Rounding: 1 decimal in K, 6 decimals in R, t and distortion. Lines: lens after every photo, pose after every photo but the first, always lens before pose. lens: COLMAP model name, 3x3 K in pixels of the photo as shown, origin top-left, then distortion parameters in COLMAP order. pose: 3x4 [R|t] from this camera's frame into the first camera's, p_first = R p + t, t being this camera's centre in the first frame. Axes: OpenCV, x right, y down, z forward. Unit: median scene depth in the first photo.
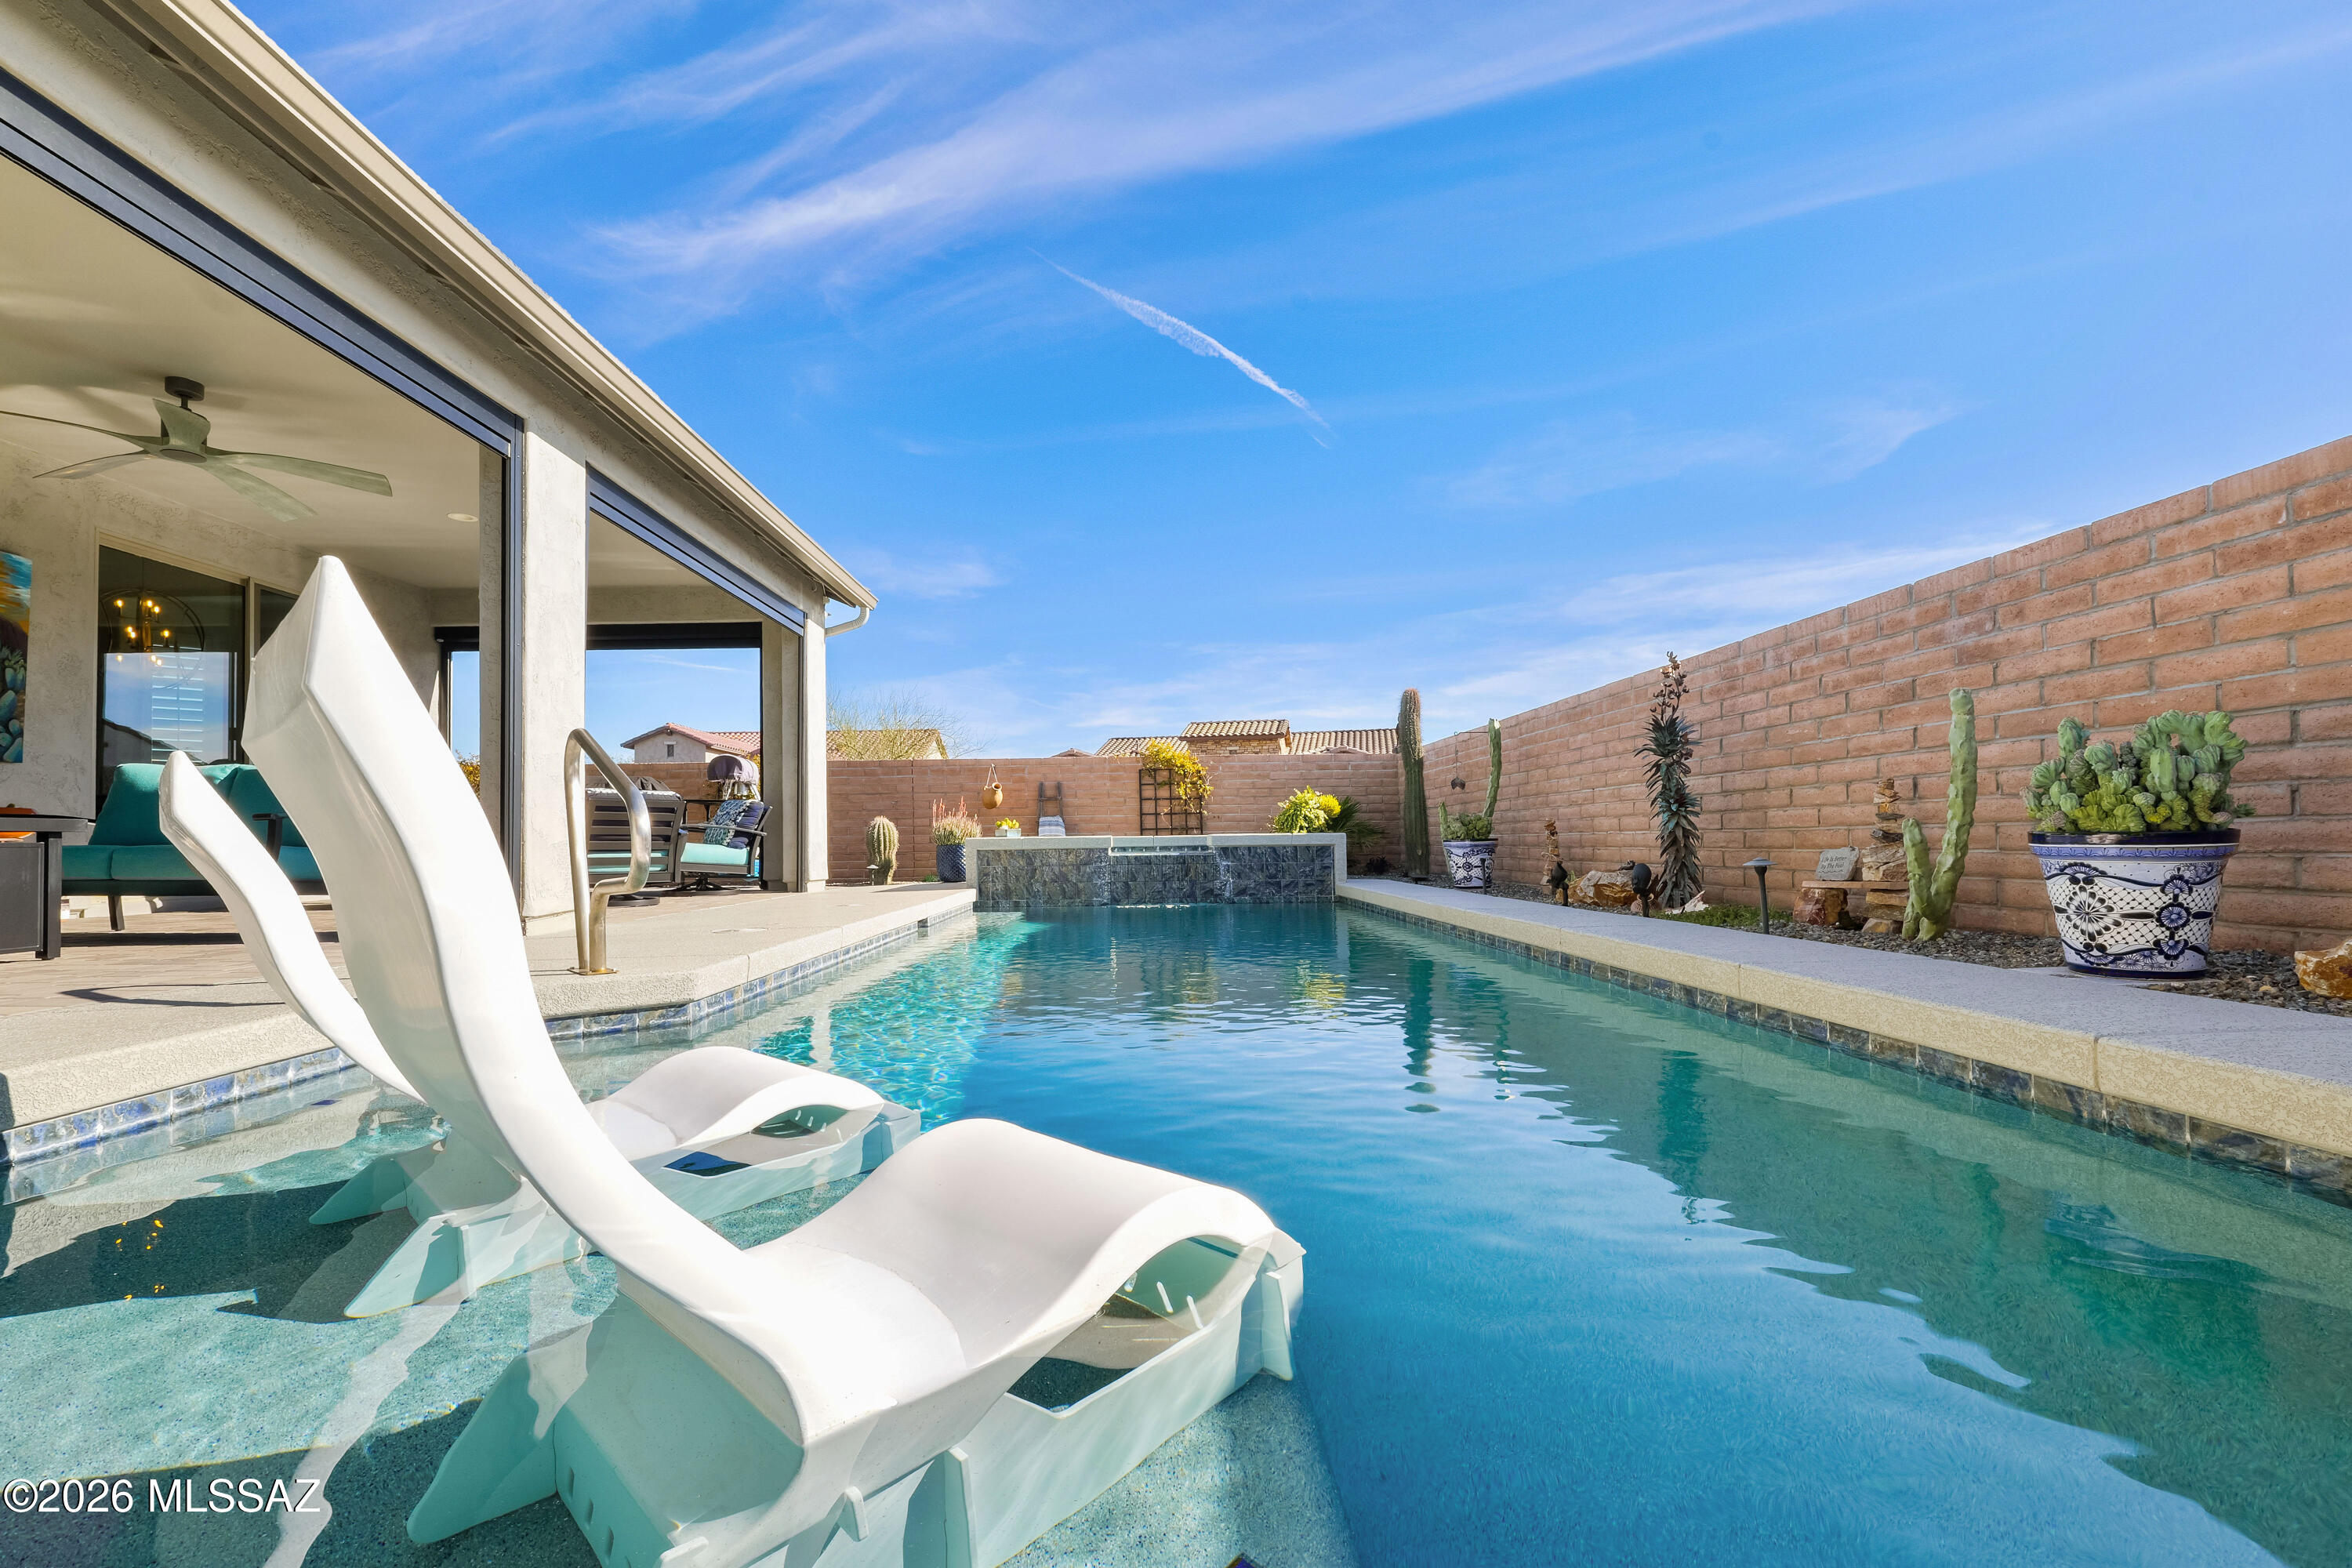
lens RADIAL K [[1002.6, 0, 1168.4], [0, 1002.6, 812.3], [0, 0, 1]] dist [-0.035442, 0.007528]
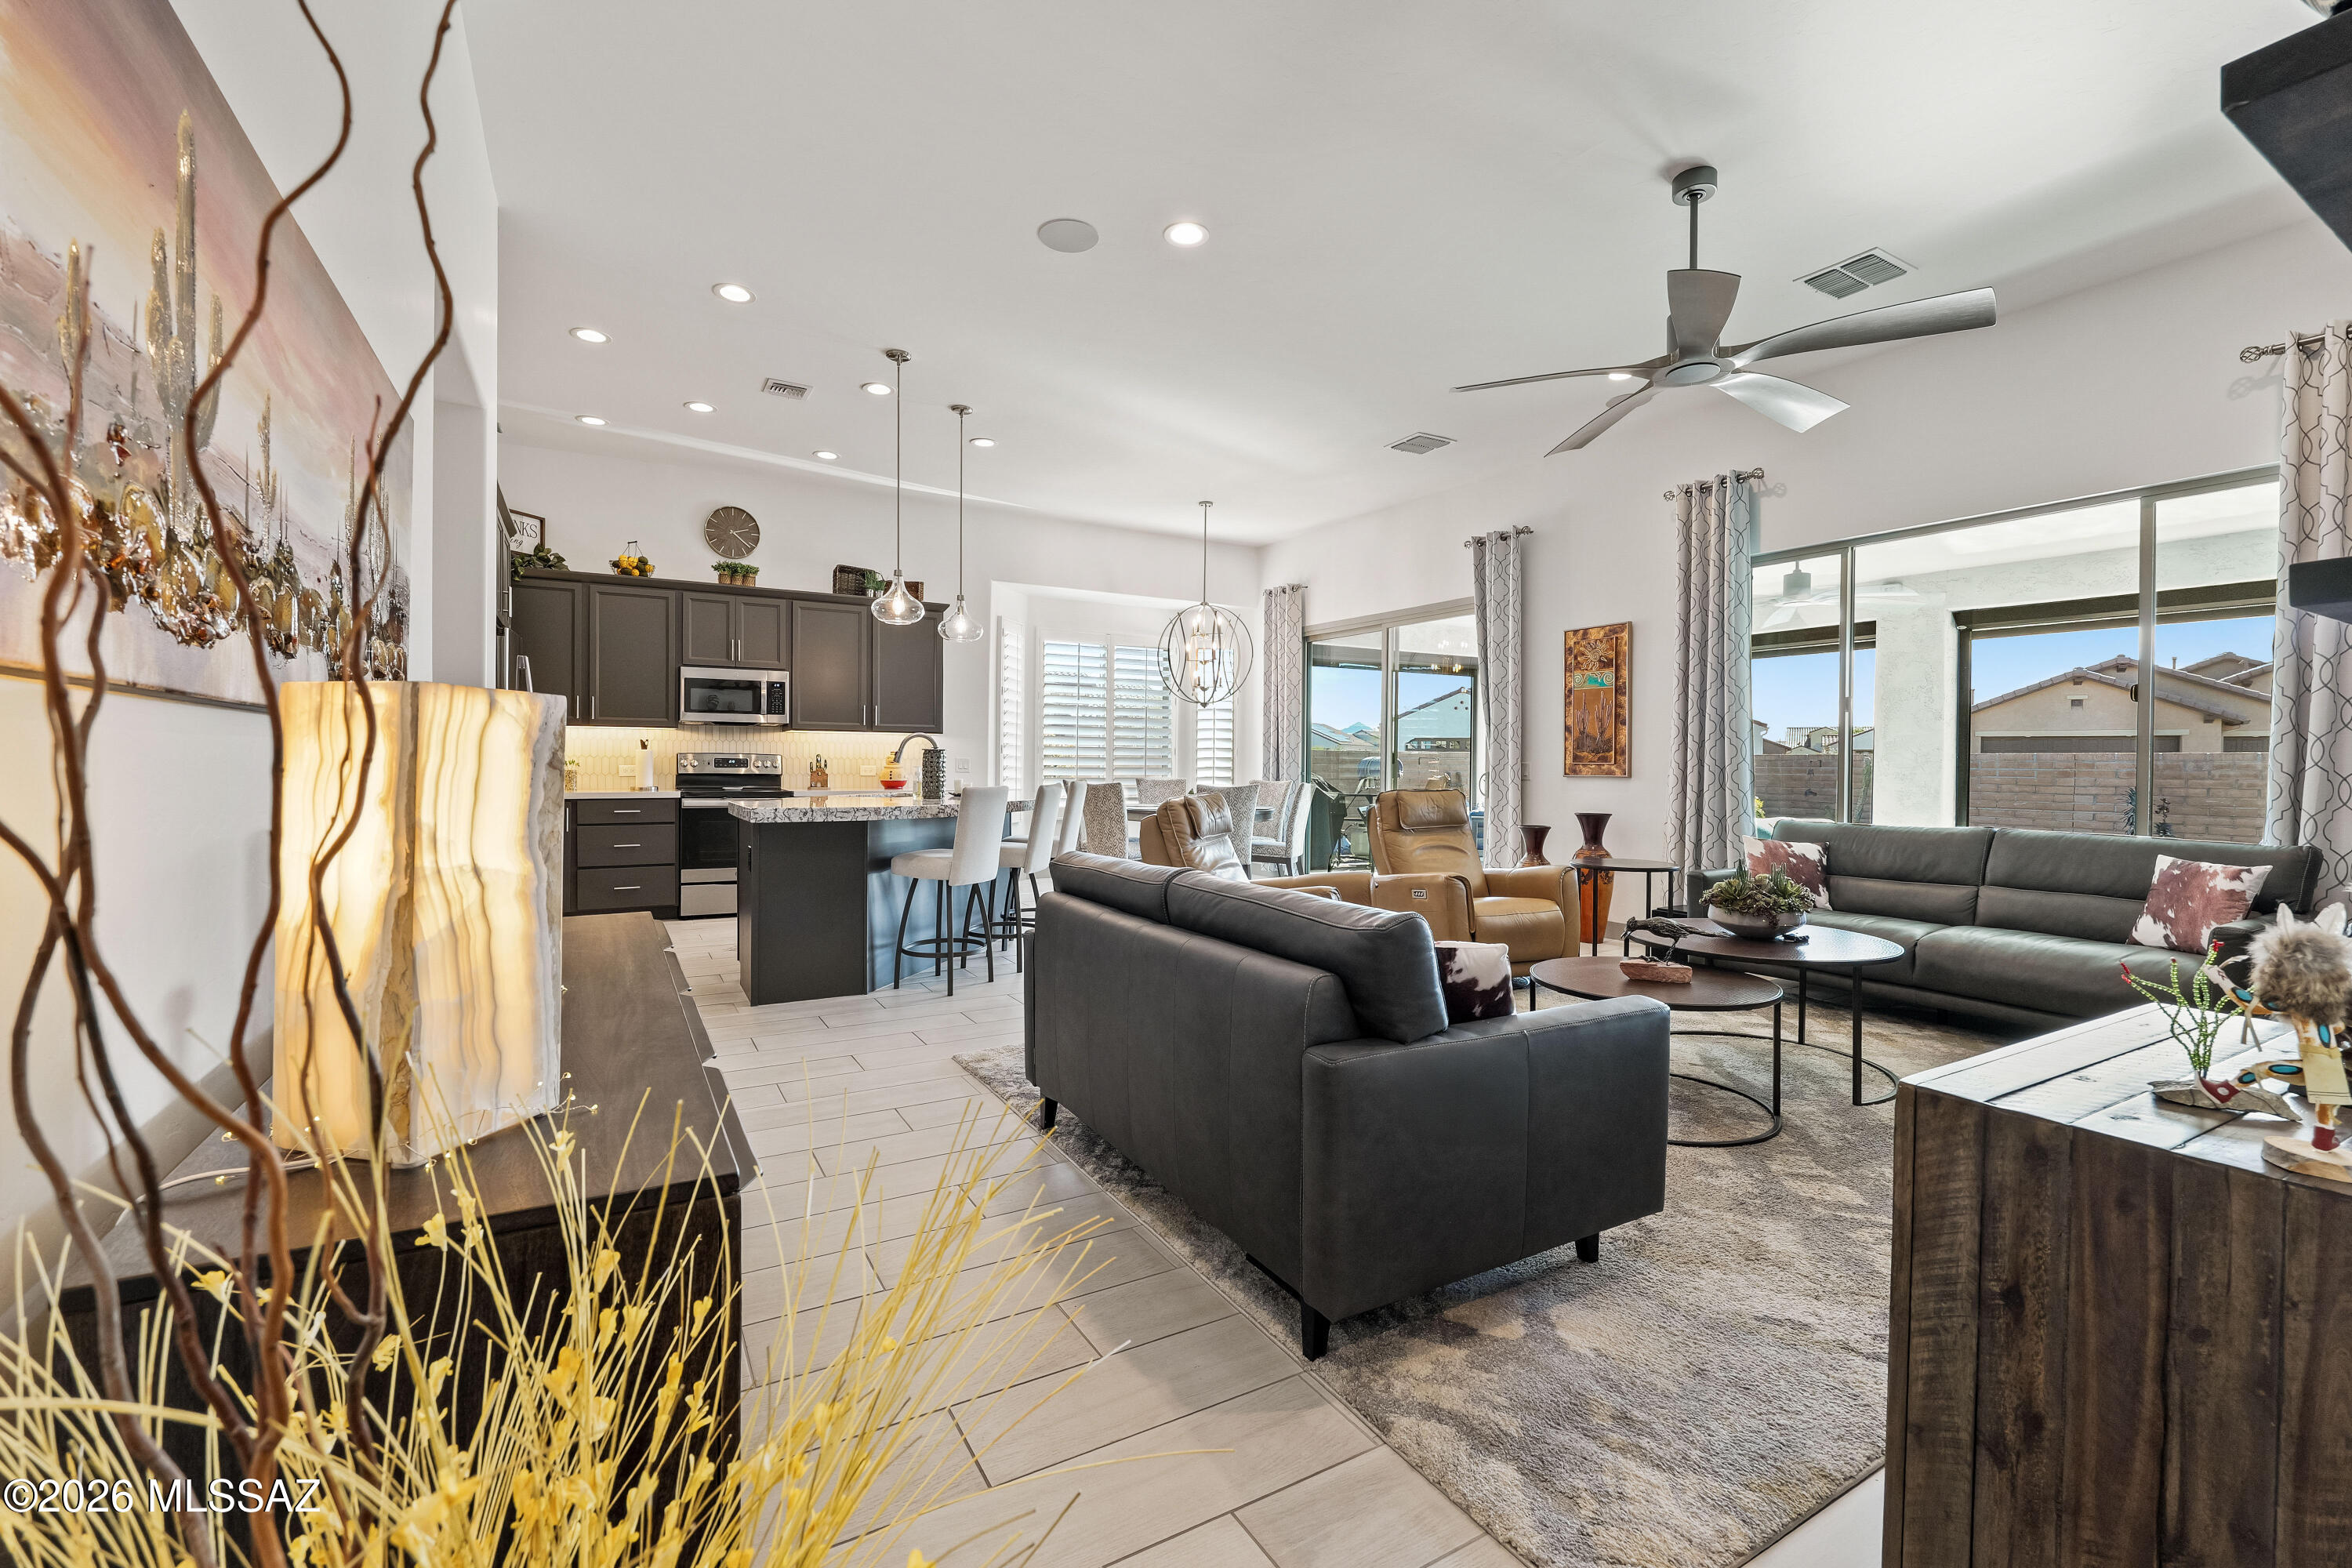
lens RADIAL K [[985.7, 0, 1177.8], [0, 985.7, 777.6], [0, 0, 1]] dist [-0.011502, 0.000324]
pose [[0.878429, 0.019609, 0.477470, -2.317479], [-0.039818, 0.998687, 0.032242, -0.105364], [-0.476211, -0.047335, 0.878056, 0.166820]]
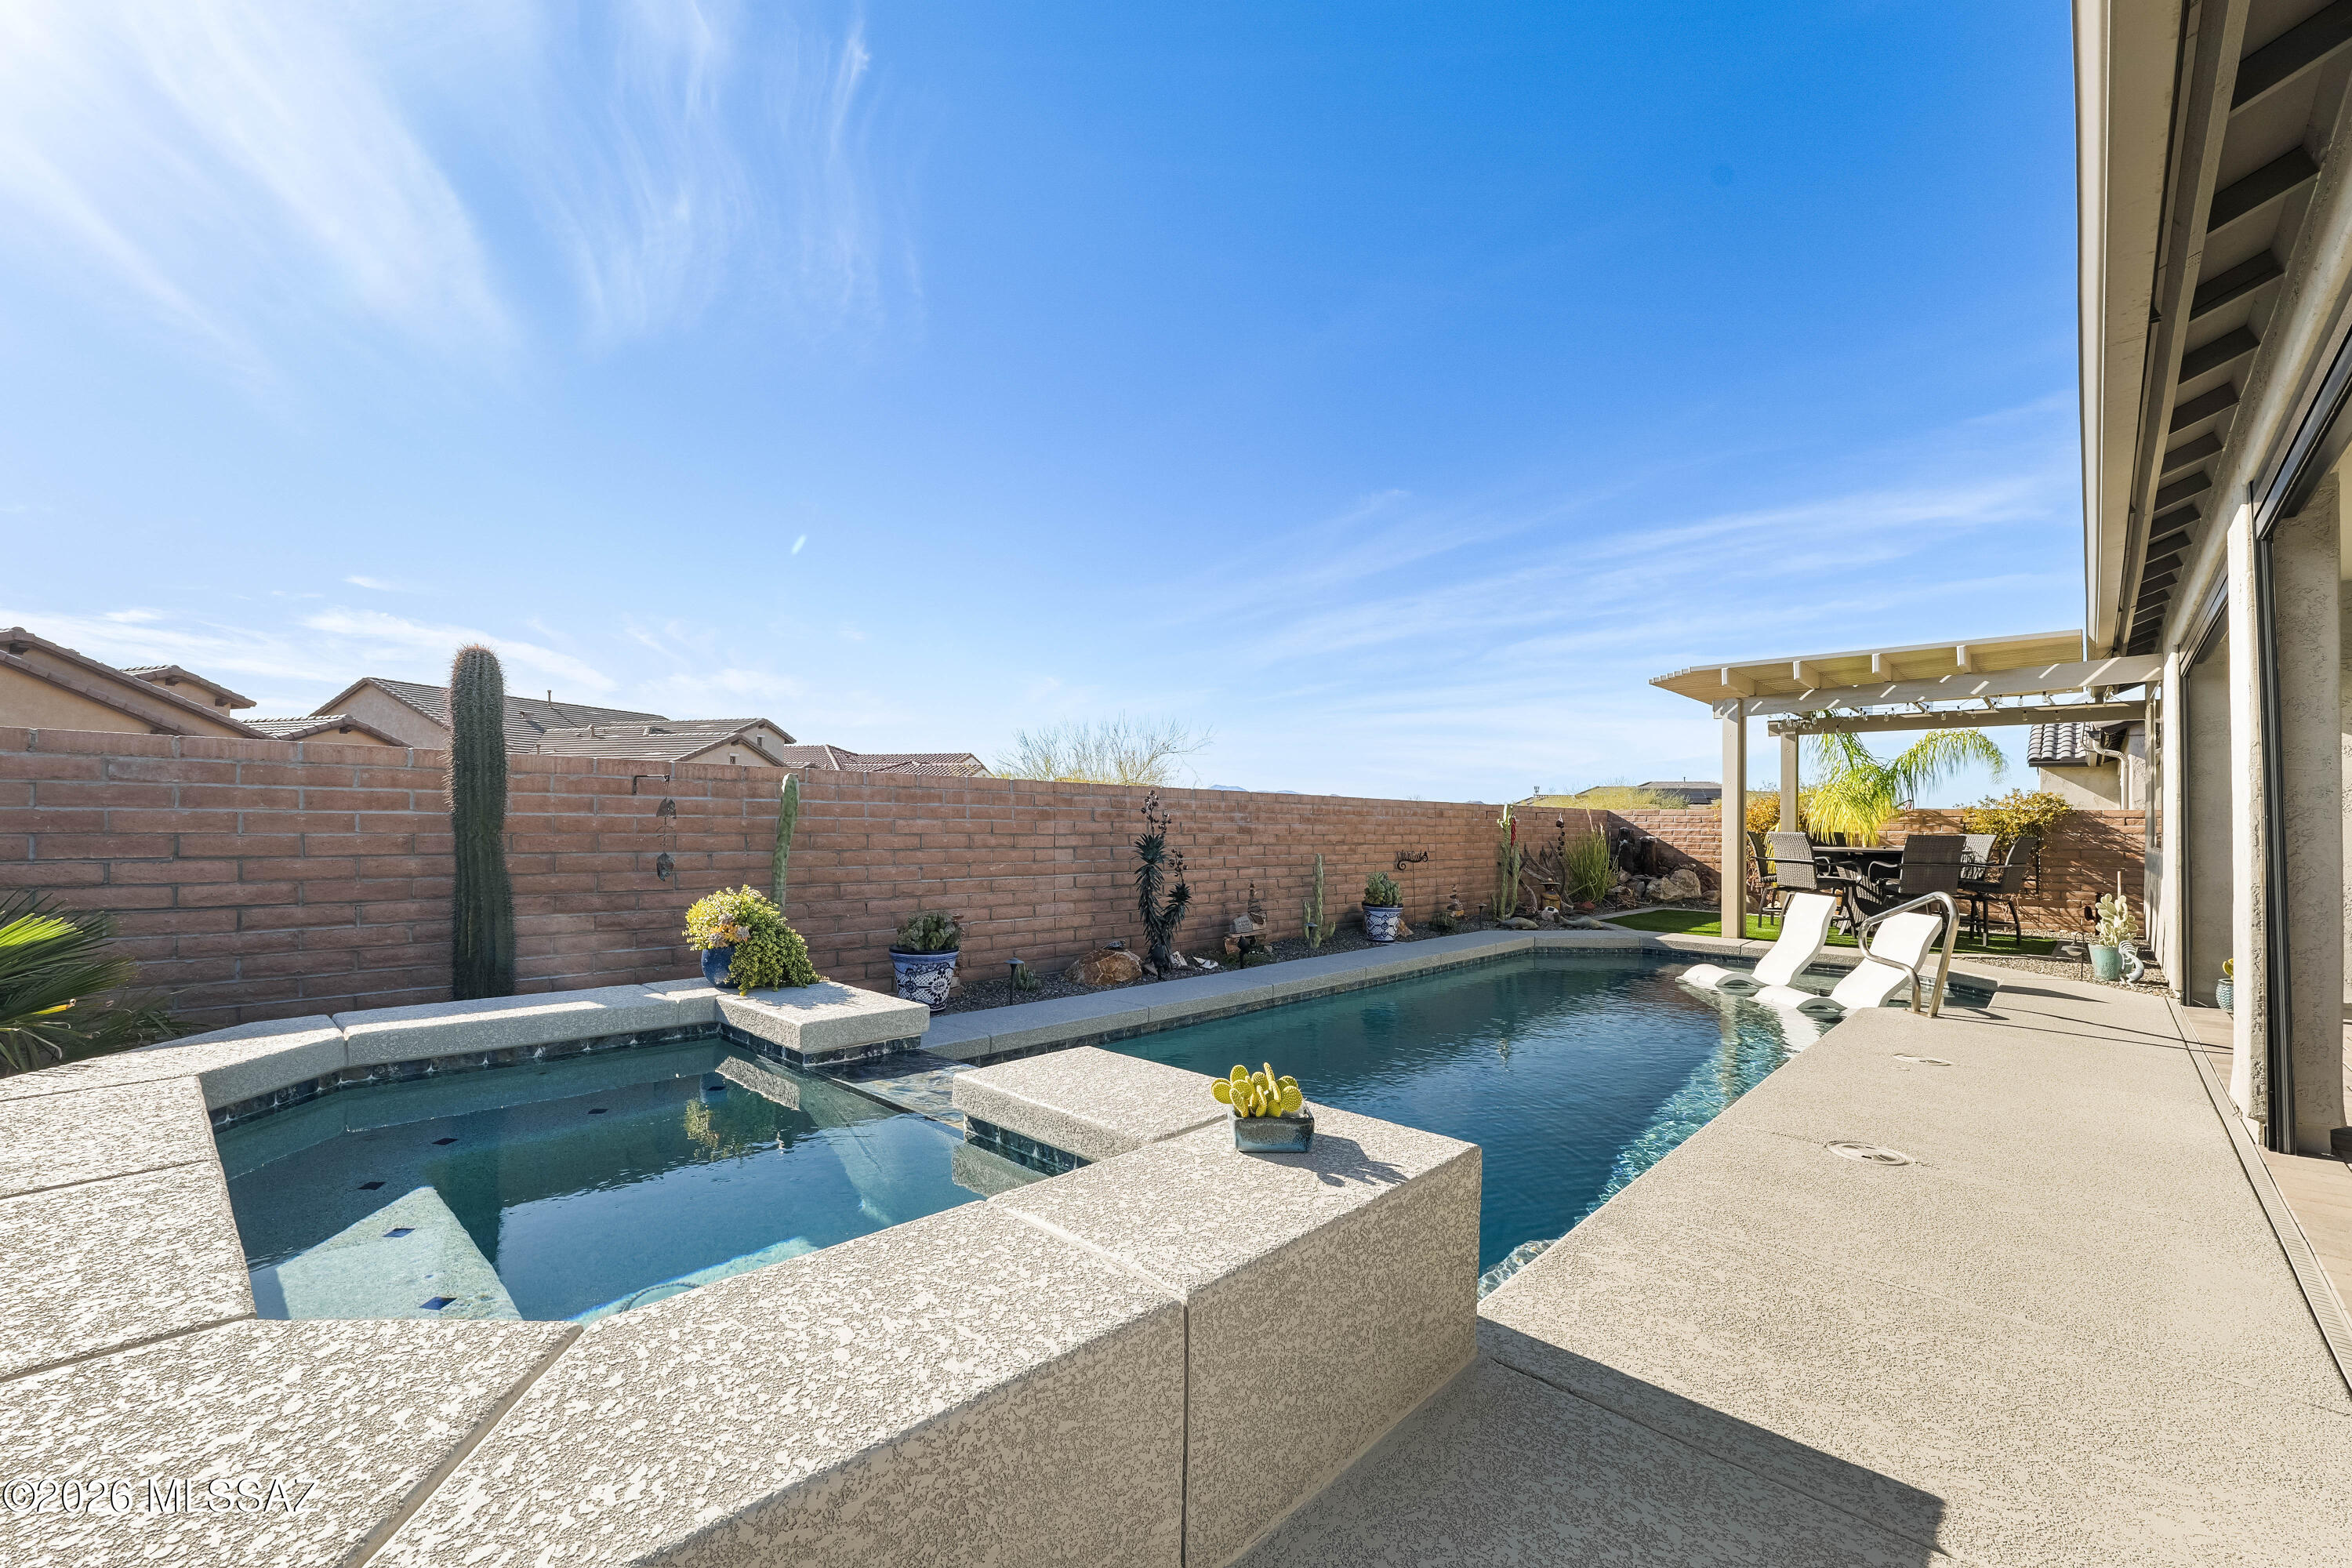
lens RADIAL K [[963.0, 0, 1176.0], [0, 963.0, 784.0], [0, 0, 1]] dist [-0.002917, -0.000008]
pose [[-0.702756, 0.036805, 0.710478, -0.525506], [-0.024402, 0.996826, -0.075775, -0.067020], [-0.711012, -0.070588, -0.699628, 2.010830]]
